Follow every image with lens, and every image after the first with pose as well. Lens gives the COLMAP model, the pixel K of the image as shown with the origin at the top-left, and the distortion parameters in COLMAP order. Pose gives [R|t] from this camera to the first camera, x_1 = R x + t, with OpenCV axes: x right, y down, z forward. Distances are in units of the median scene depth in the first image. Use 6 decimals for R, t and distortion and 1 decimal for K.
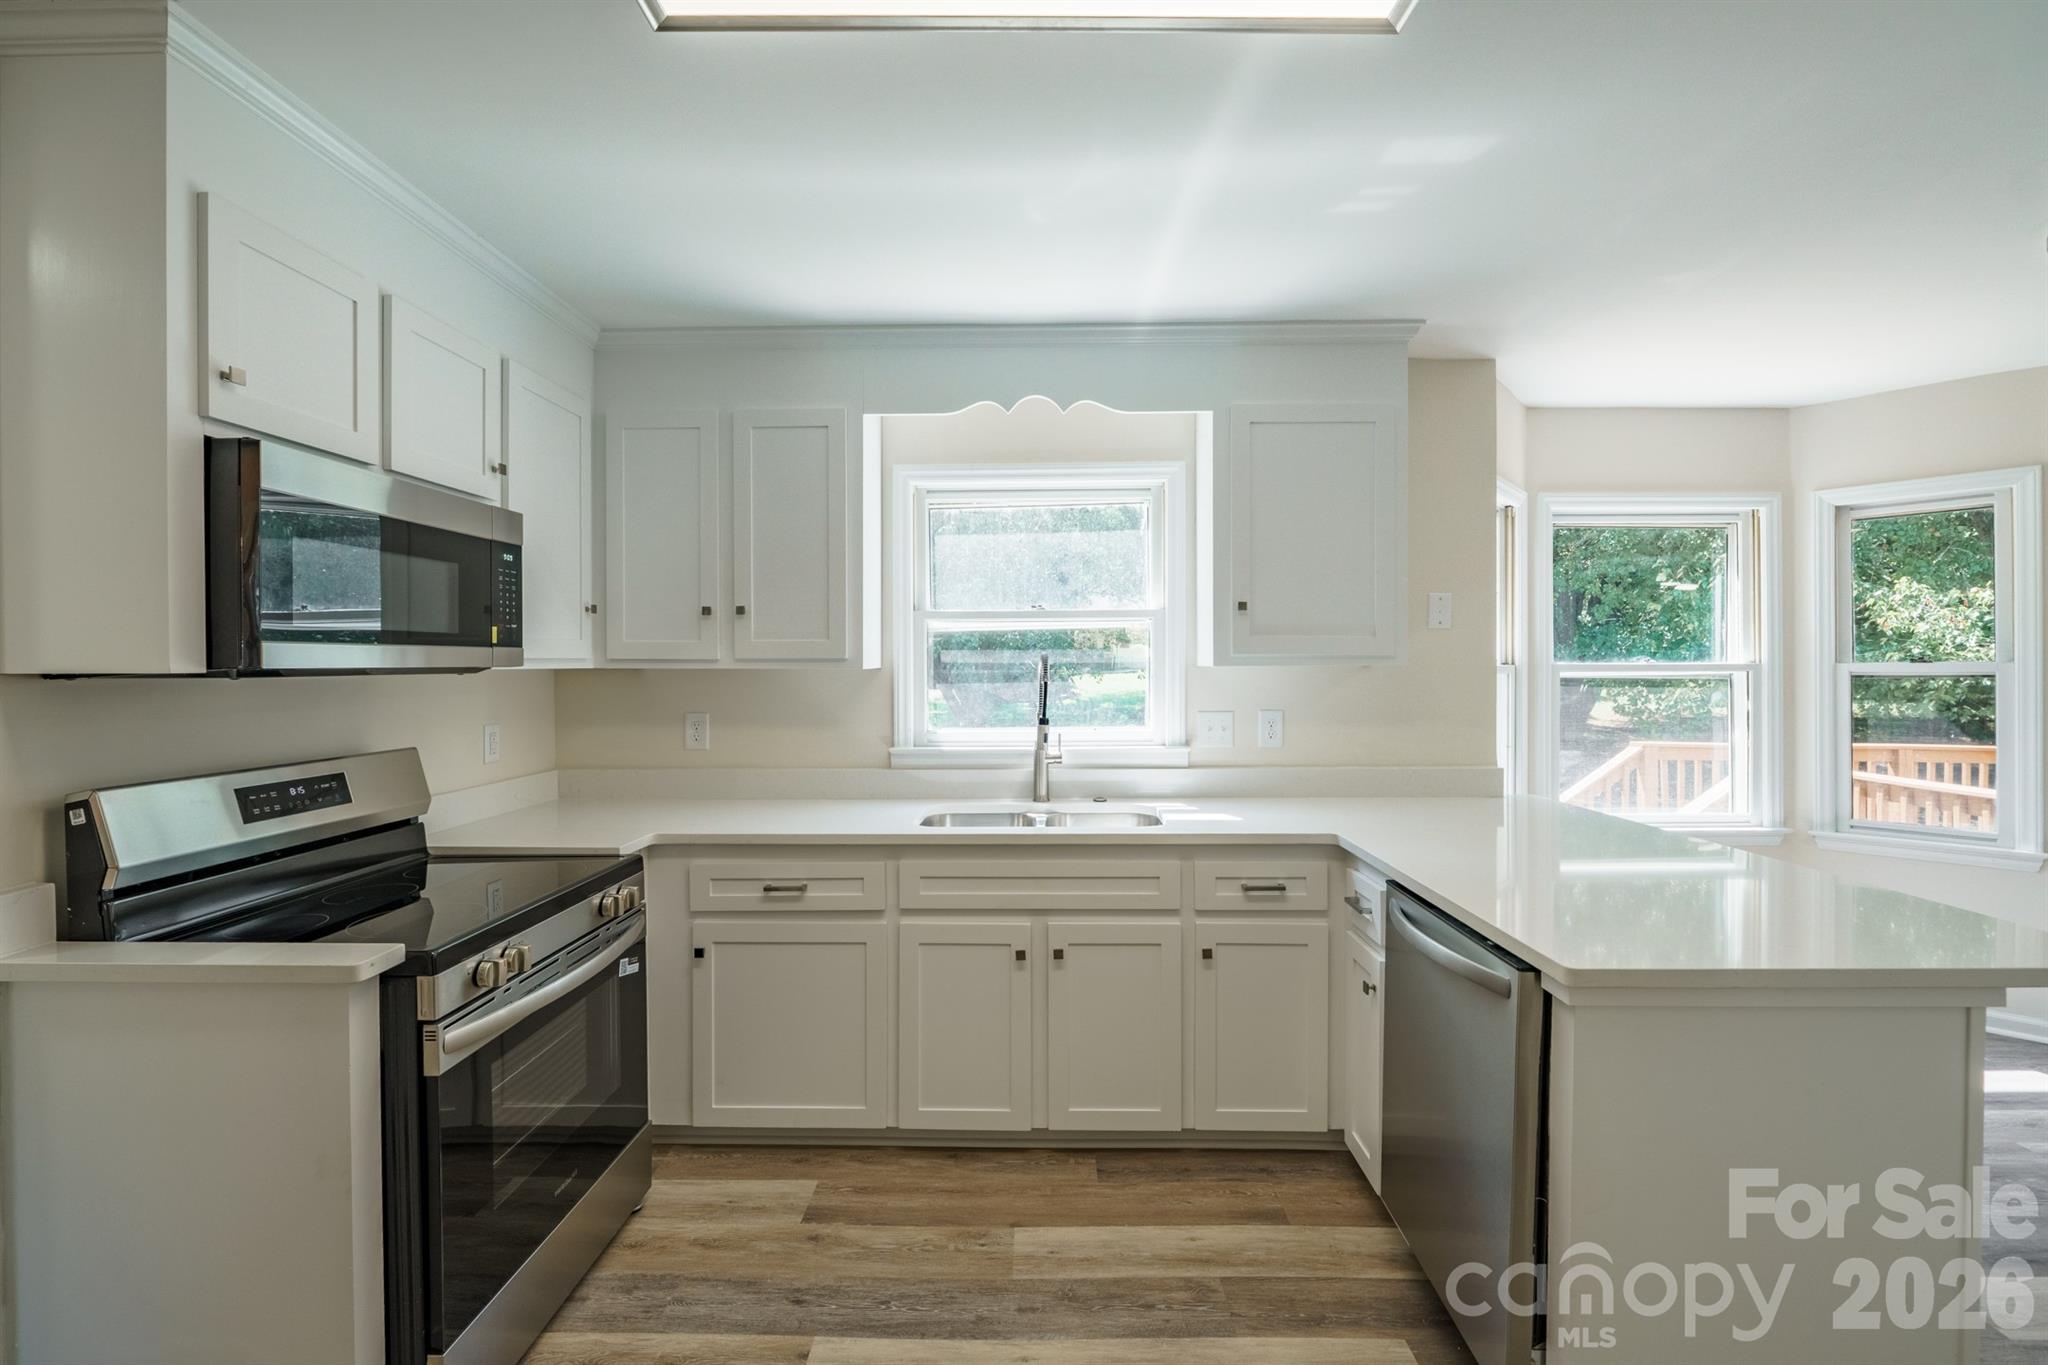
lens RADIAL K [[867.5, 0, 1032.4], [0, 867.5, 674.2], [0, 0, 1]] dist [-0.005965, -0.000791]
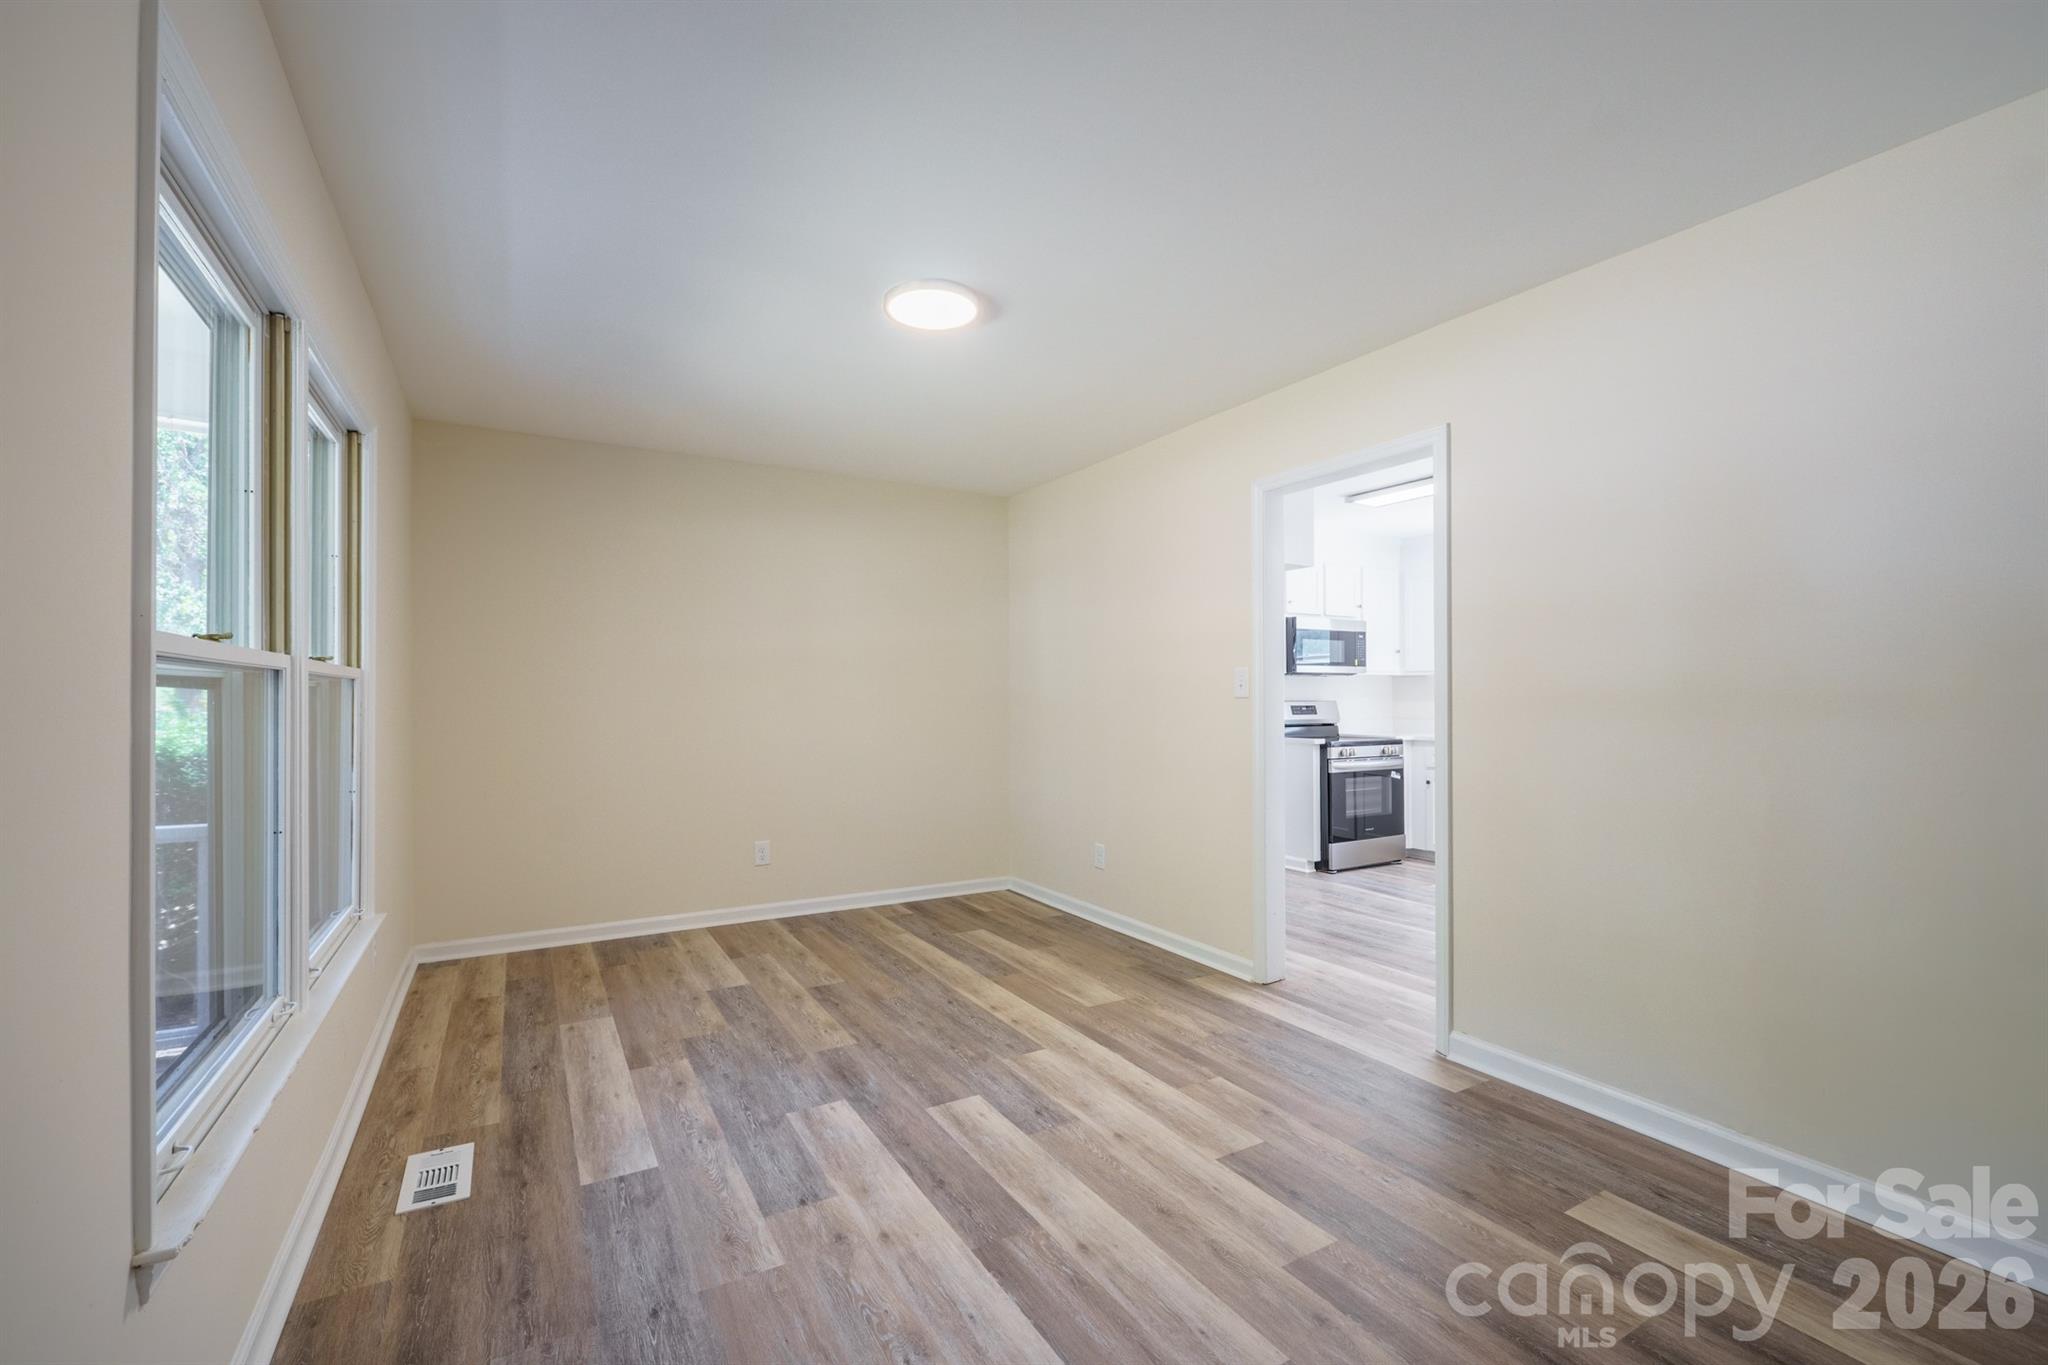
lens RADIAL K [[867.5, 0, 1030.5], [0, 867.5, 671.3], [0, 0, 1]] dist [-0.005965, -0.000791]
pose [[0.529084, -0.017999, -0.848379, 1.121800], [-0.008793, 0.999605, -0.026691, 0.063891], [0.848524, 0.021582, 0.528717, -1.308455]]
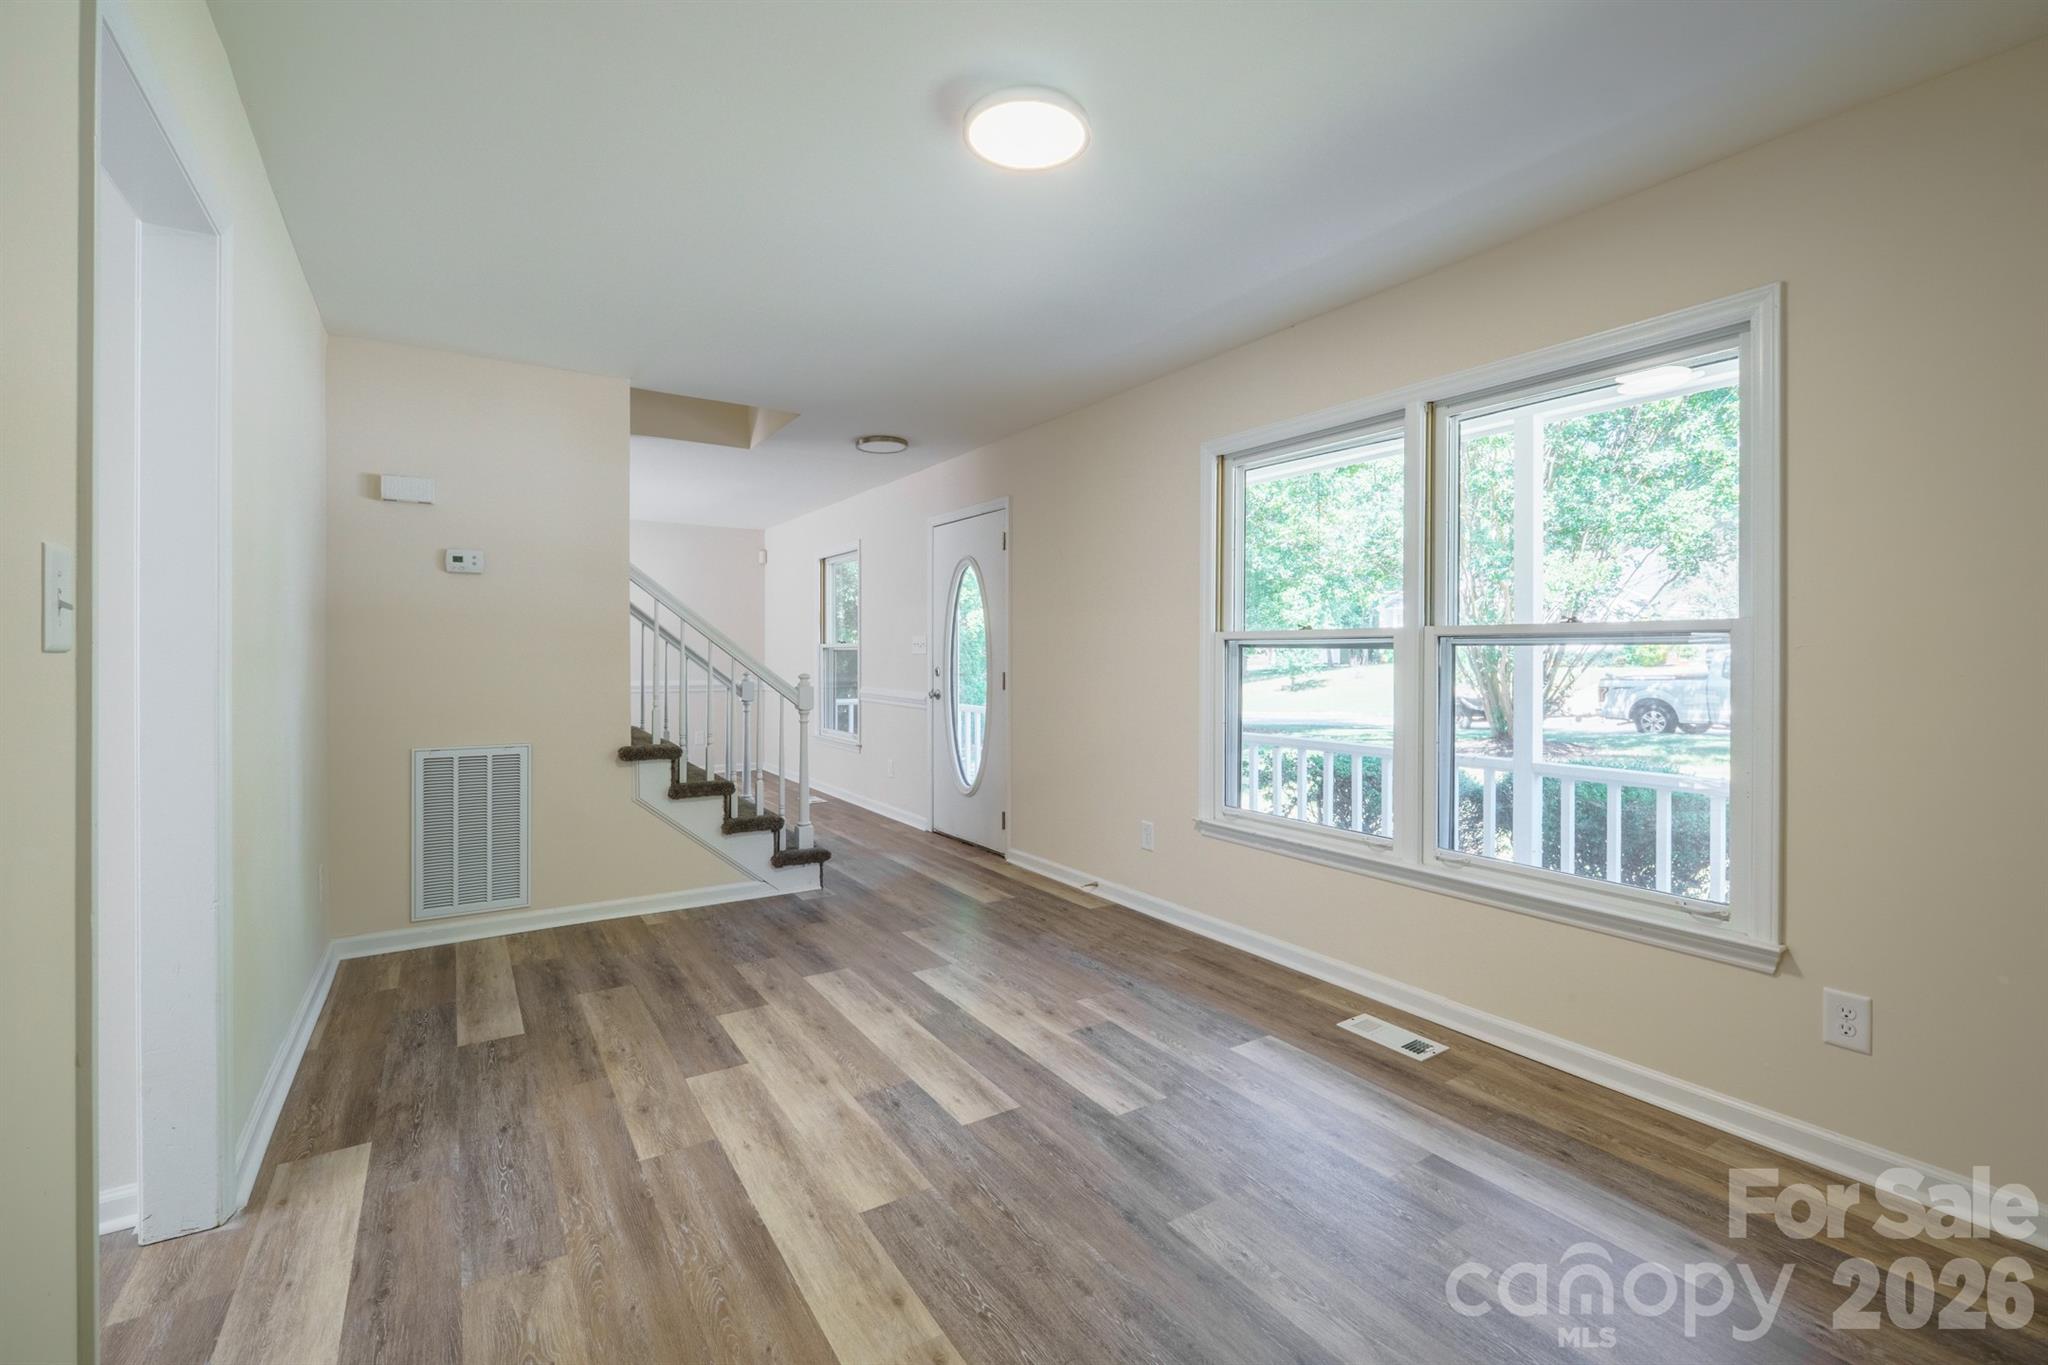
lens RADIAL K [[867.5, 0, 1015.4], [0, 867.5, 664.8], [0, 0, 1]] dist [-0.005965, -0.000791]
pose [[-0.551892, -0.002719, 0.833911, -0.533304], [0.007674, 0.999936, 0.008340, 0.073046], [-0.833880, 0.011002, -0.551835, -0.382548]]
